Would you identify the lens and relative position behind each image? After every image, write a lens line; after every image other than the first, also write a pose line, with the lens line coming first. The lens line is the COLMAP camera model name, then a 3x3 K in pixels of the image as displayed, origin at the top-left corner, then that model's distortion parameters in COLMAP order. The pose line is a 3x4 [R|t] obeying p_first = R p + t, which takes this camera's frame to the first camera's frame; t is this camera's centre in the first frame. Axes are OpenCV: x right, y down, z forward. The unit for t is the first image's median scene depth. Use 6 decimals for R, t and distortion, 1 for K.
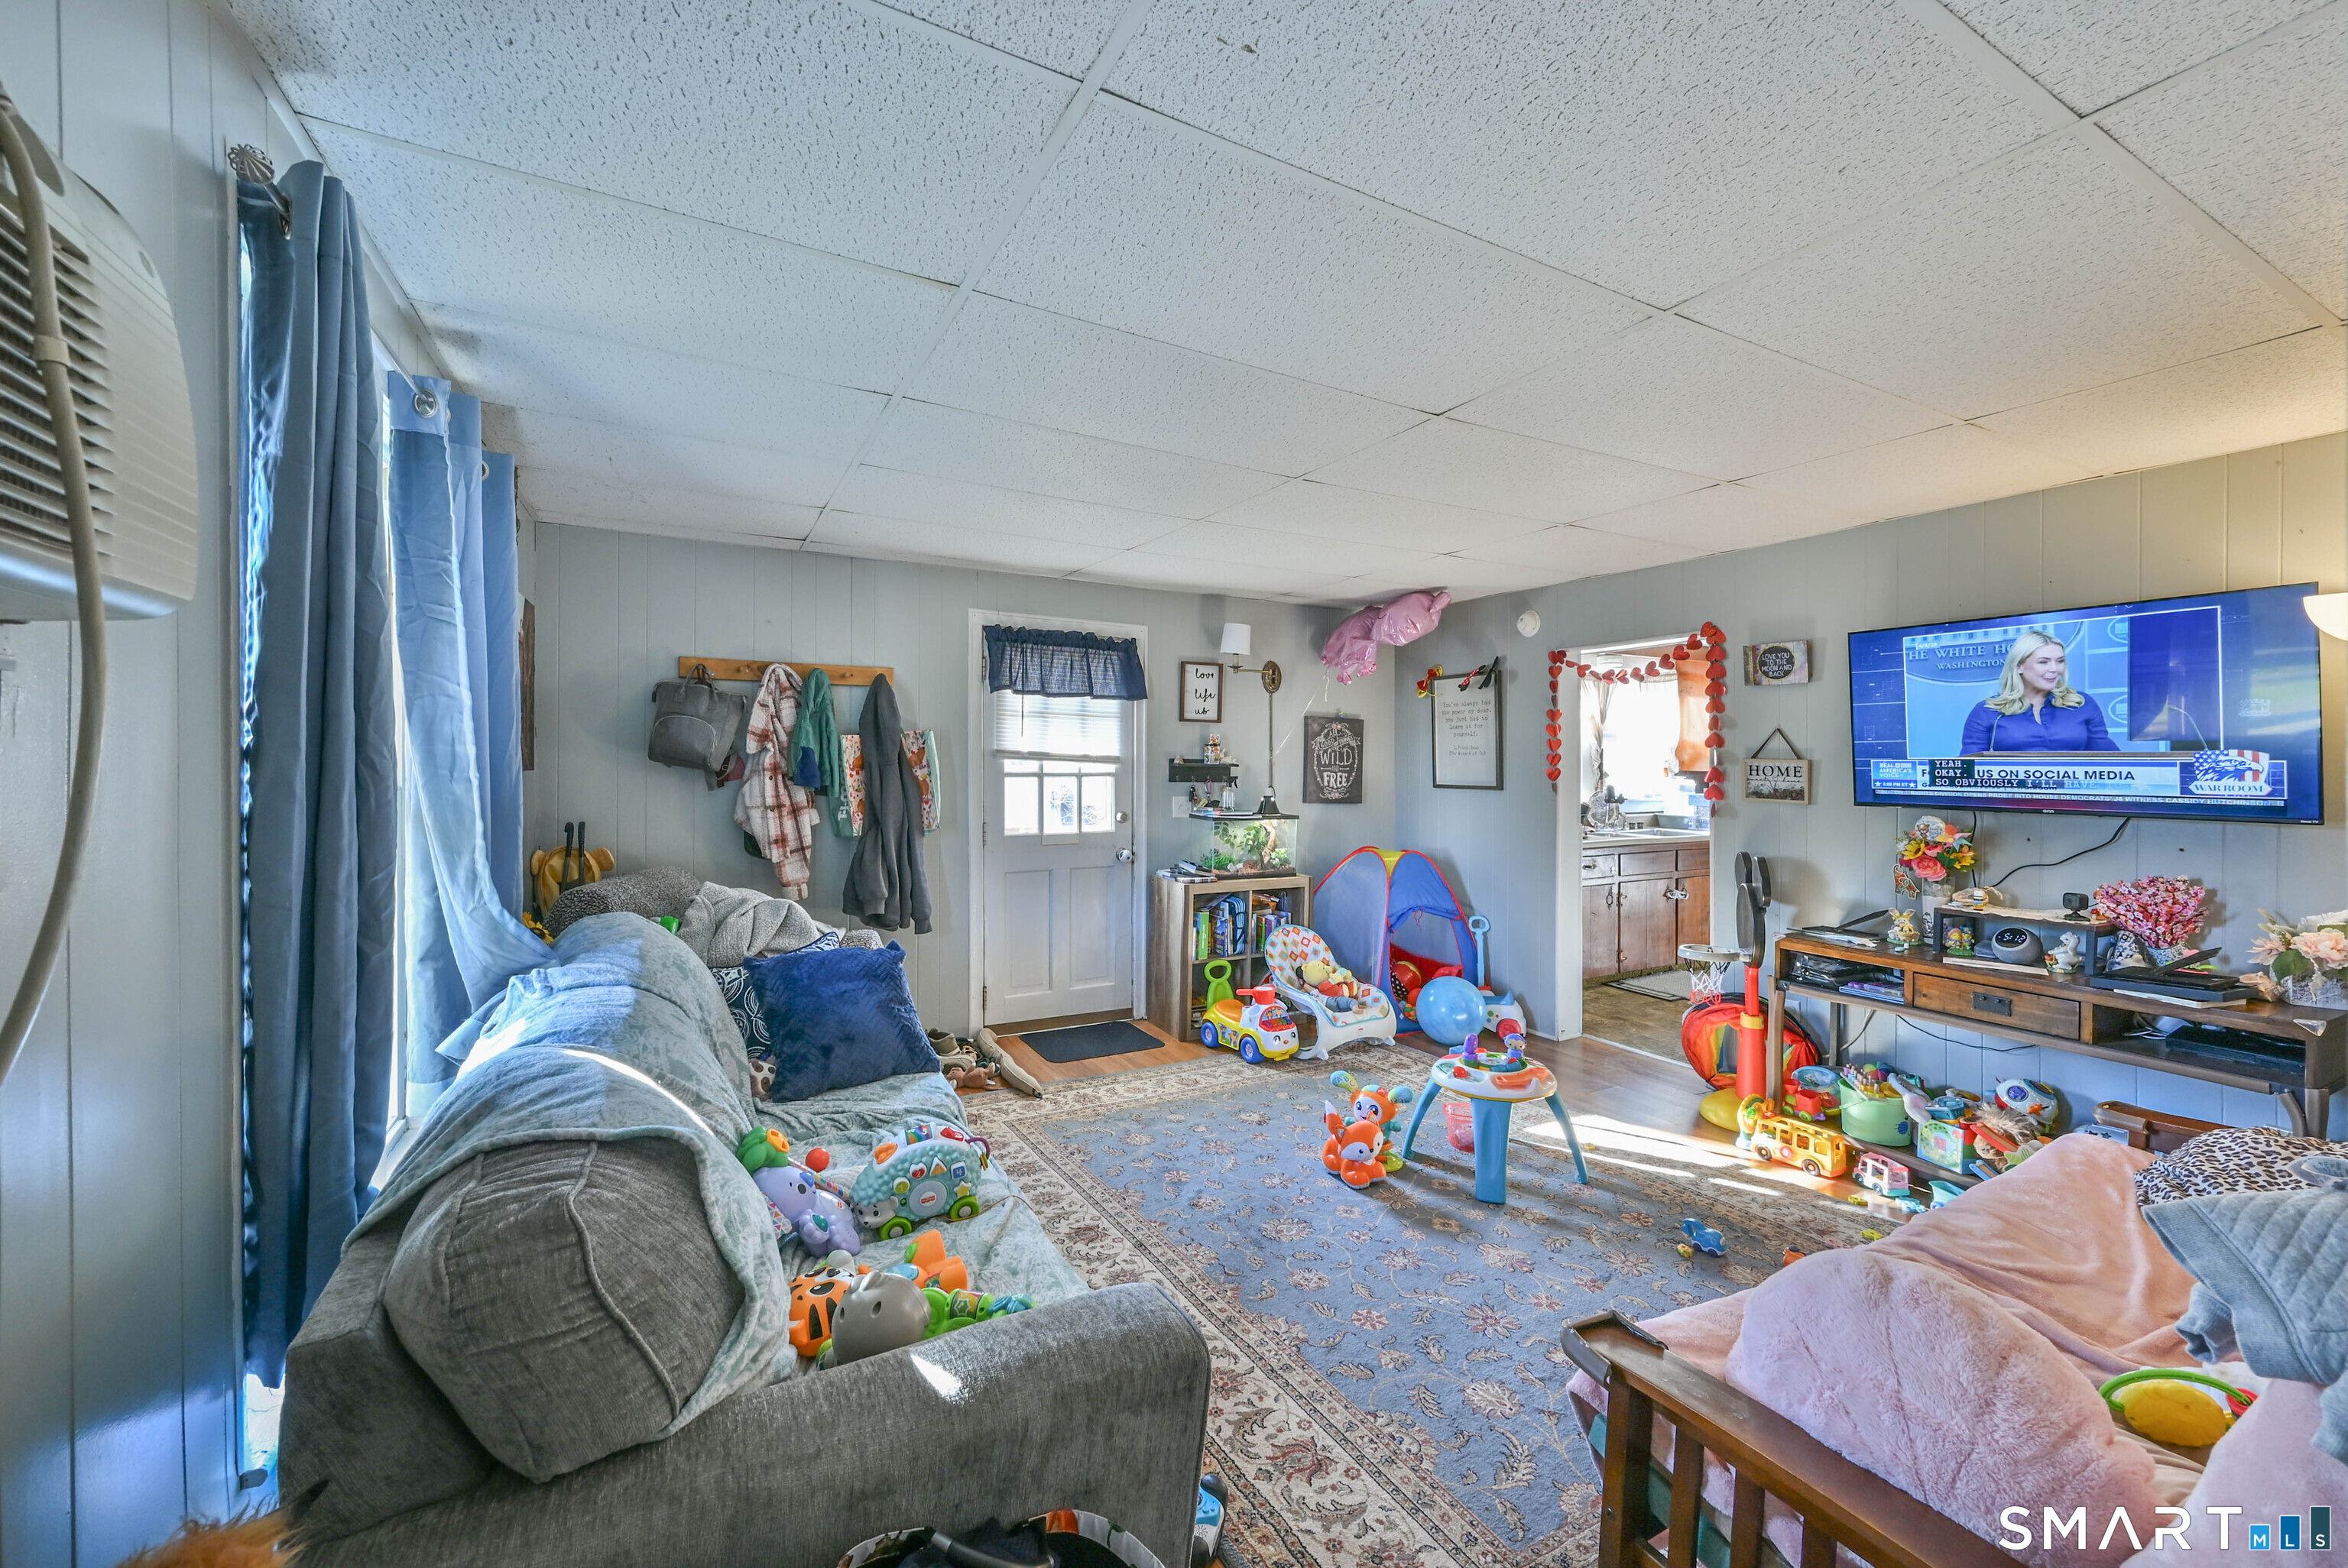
lens RADIAL K [[936.2, 0, 1162.9], [0, 936.2, 754.4], [0, 0, 1]] dist [-0.000012, 0.000036]
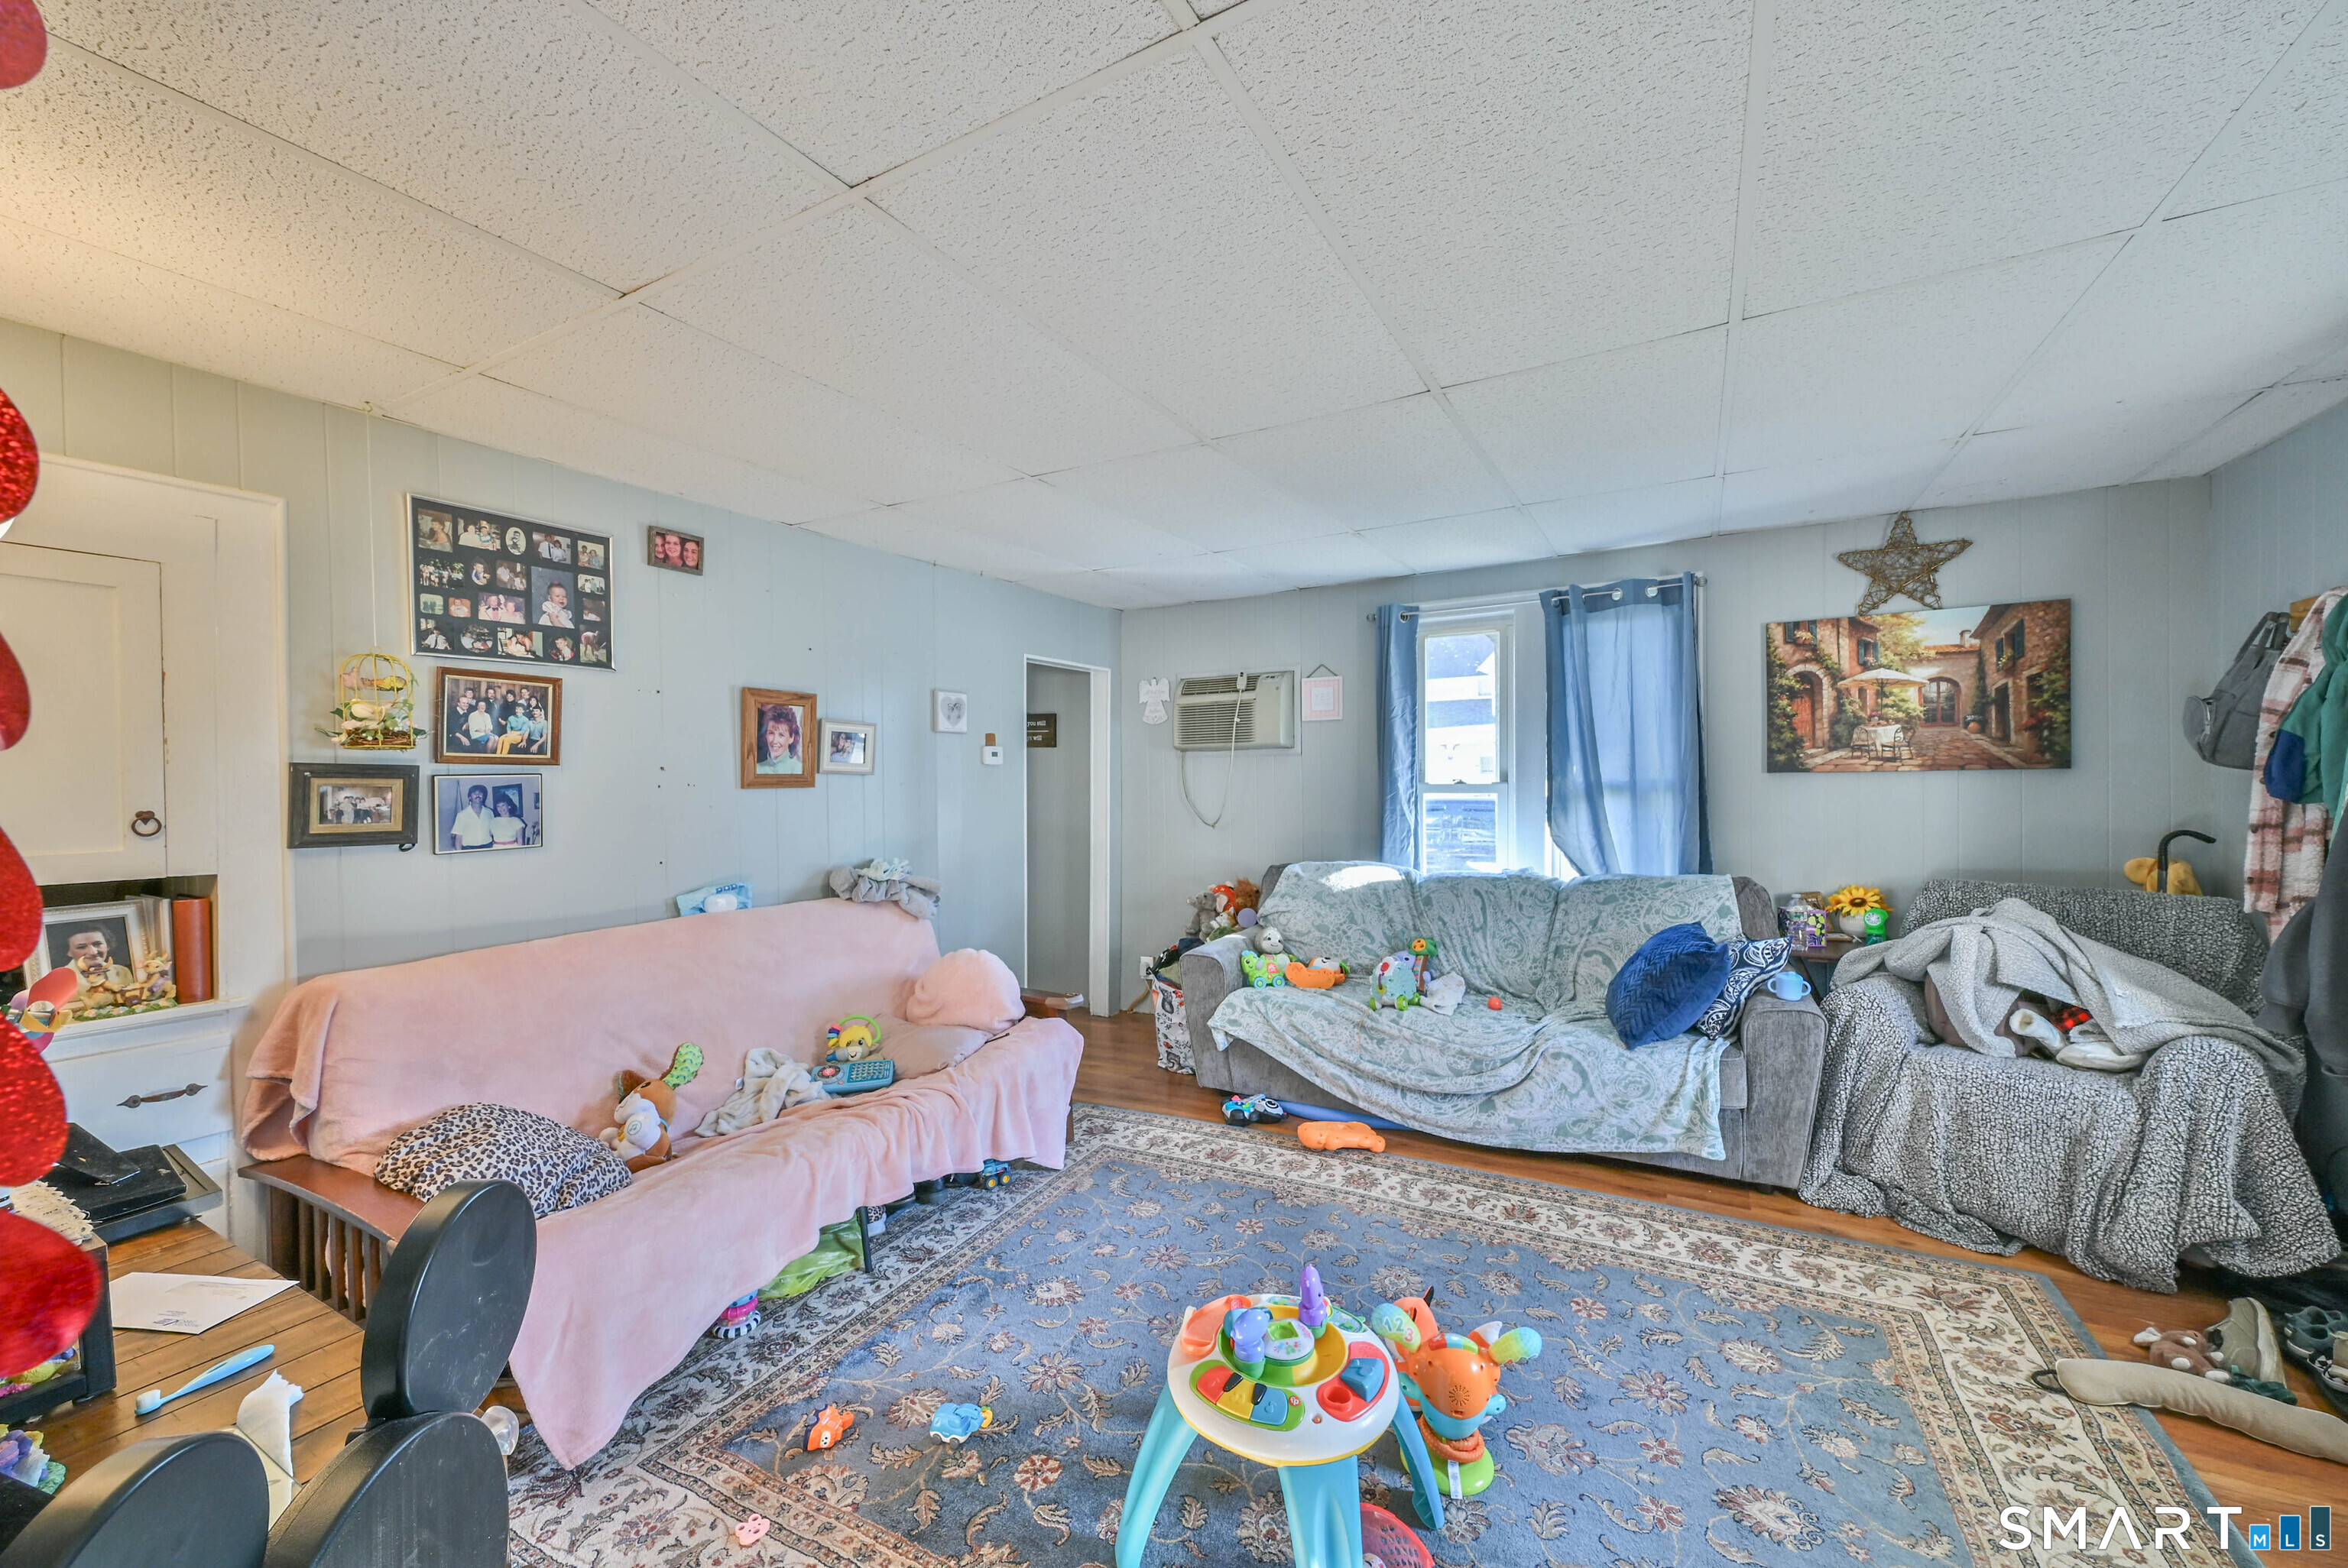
lens RADIAL K [[915.0, 0, 1158.4], [0, 915.0, 791.3], [0, 0, 1]] dist [-0.000183, 0.000016]
pose [[-0.850239, 0.016742, -0.526130, 0.455348], [0.013743, 0.999859, 0.009609, 0.013435], [0.526217, 0.000939, -0.850350, 0.948536]]
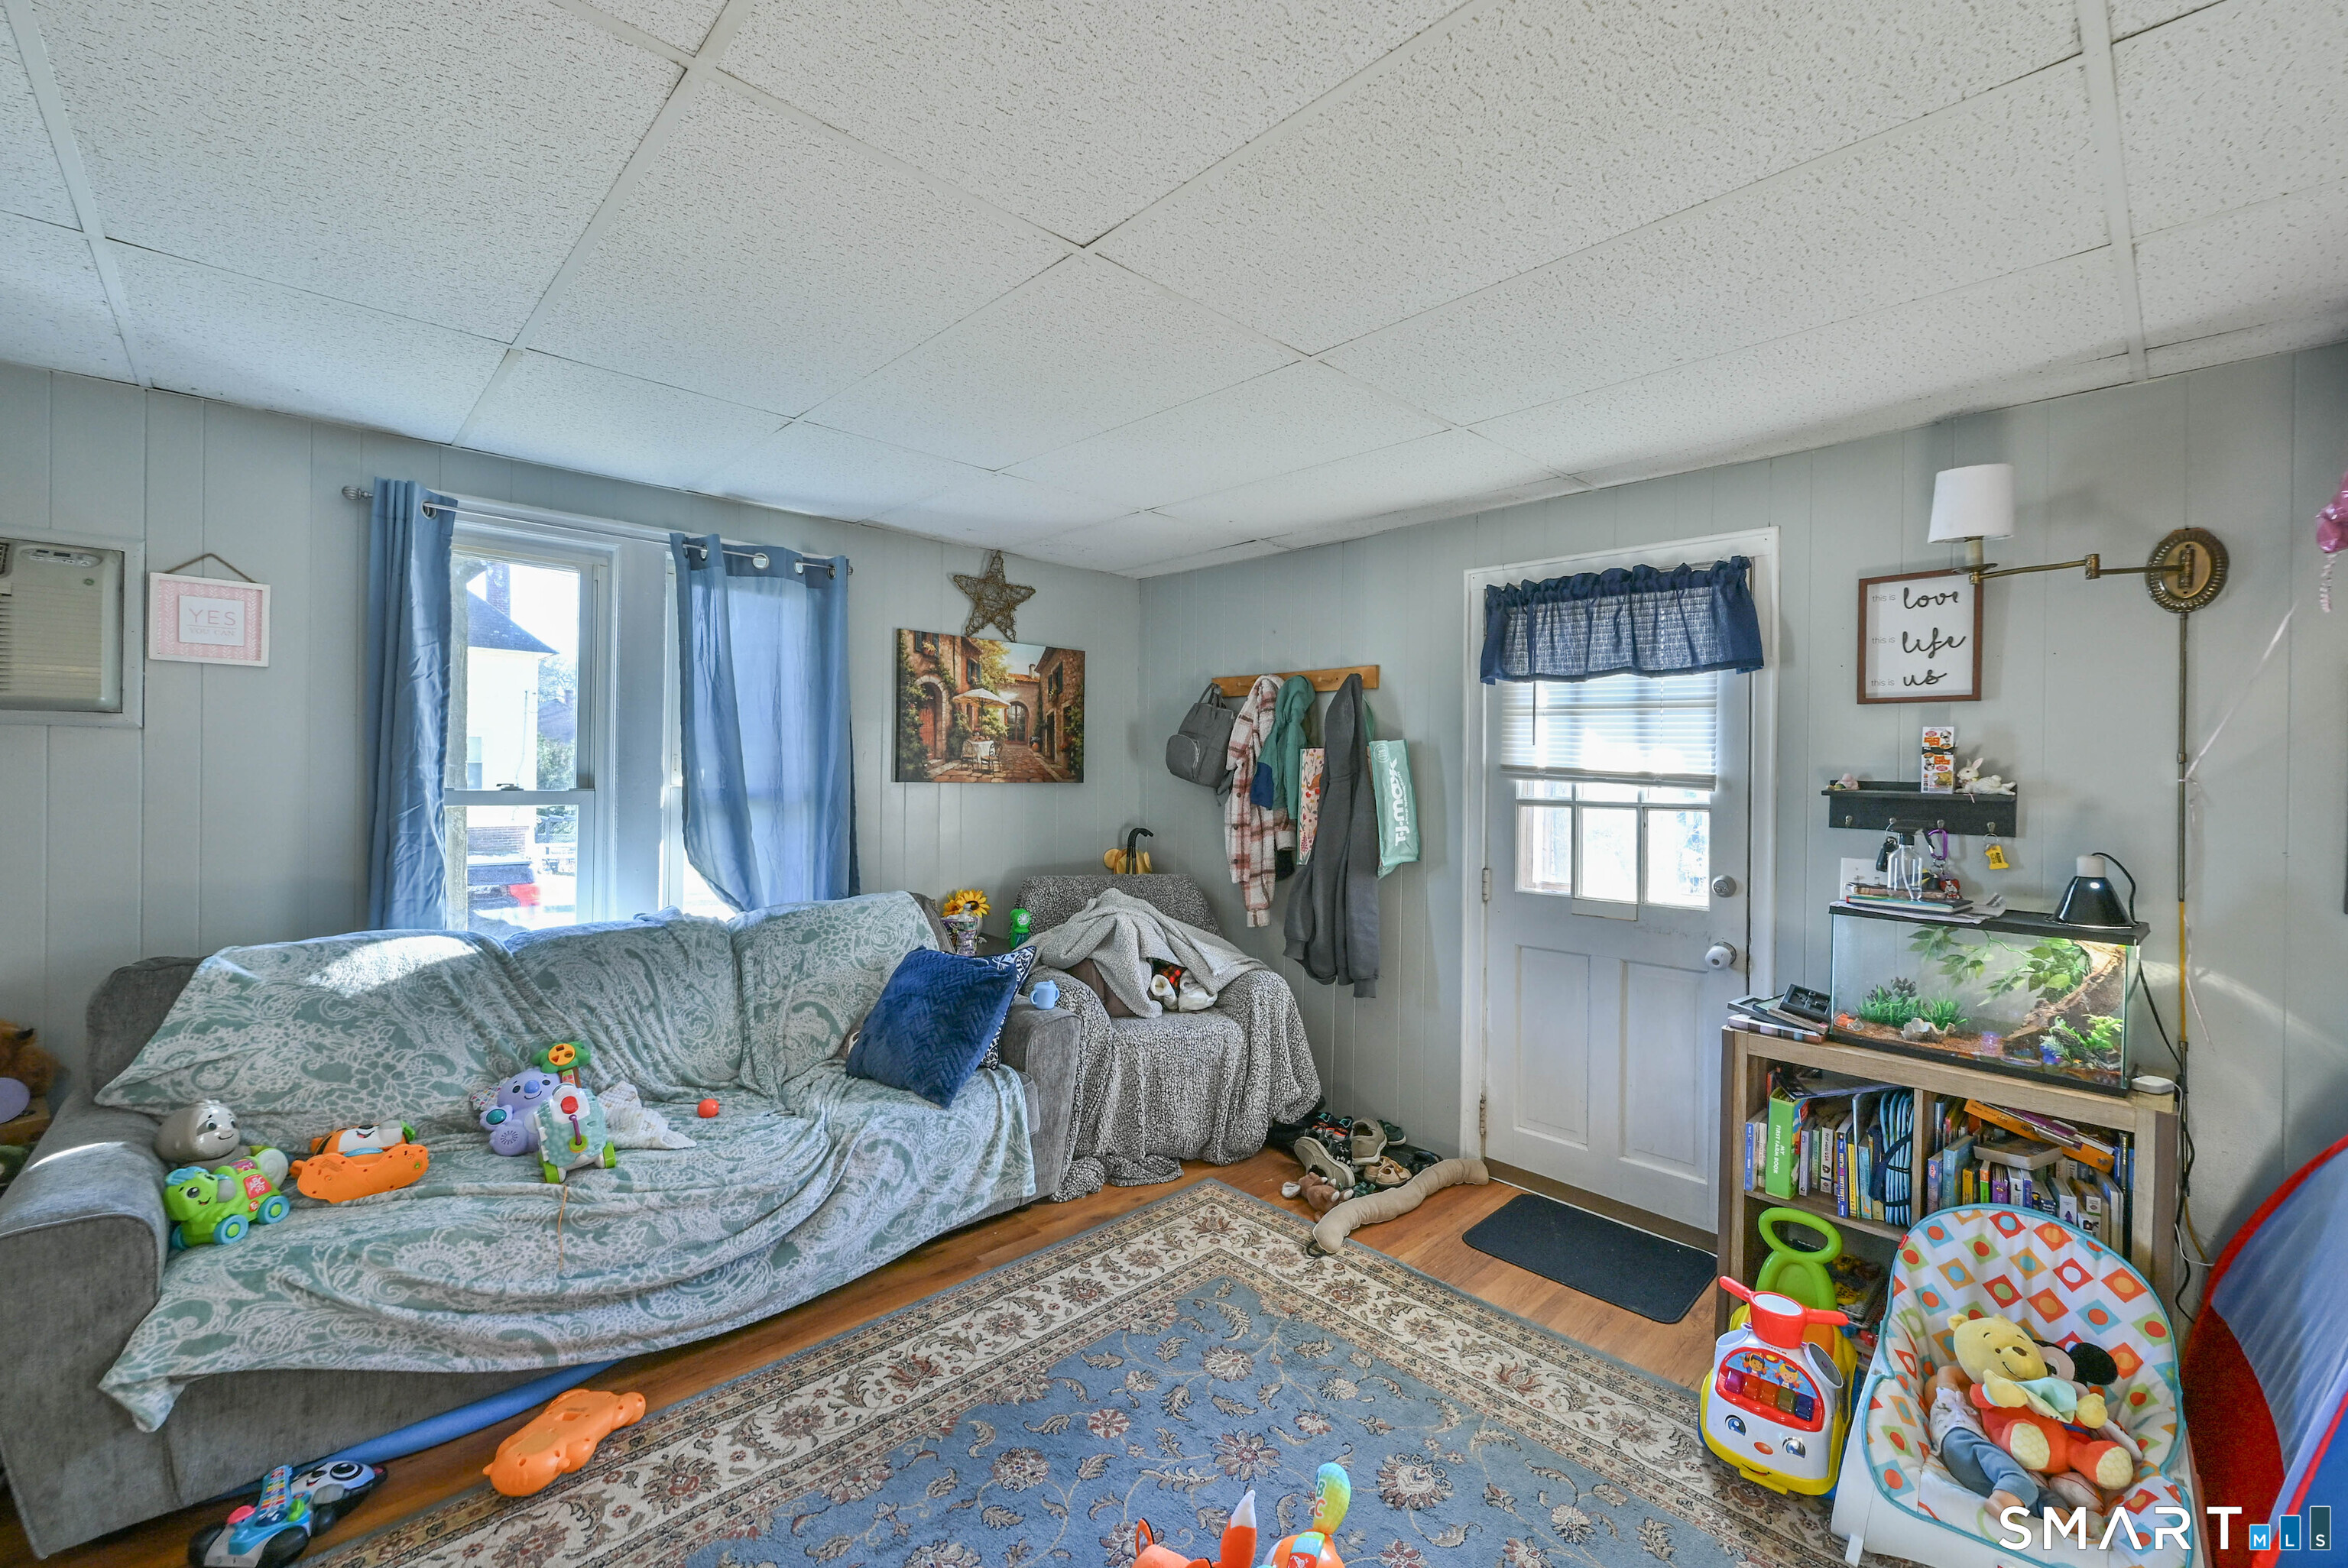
lens RADIAL K [[958.9, 0, 1187.4], [0, 958.9, 775.9], [0, 0, 1]] dist [-0.001477, 0.000060]
pose [[0.270759, 0.001262, -0.962646, 0.432480], [-0.009191, 0.999957, -0.001274, 0.006023], [0.962603, 0.009193, 0.270759, 0.571188]]
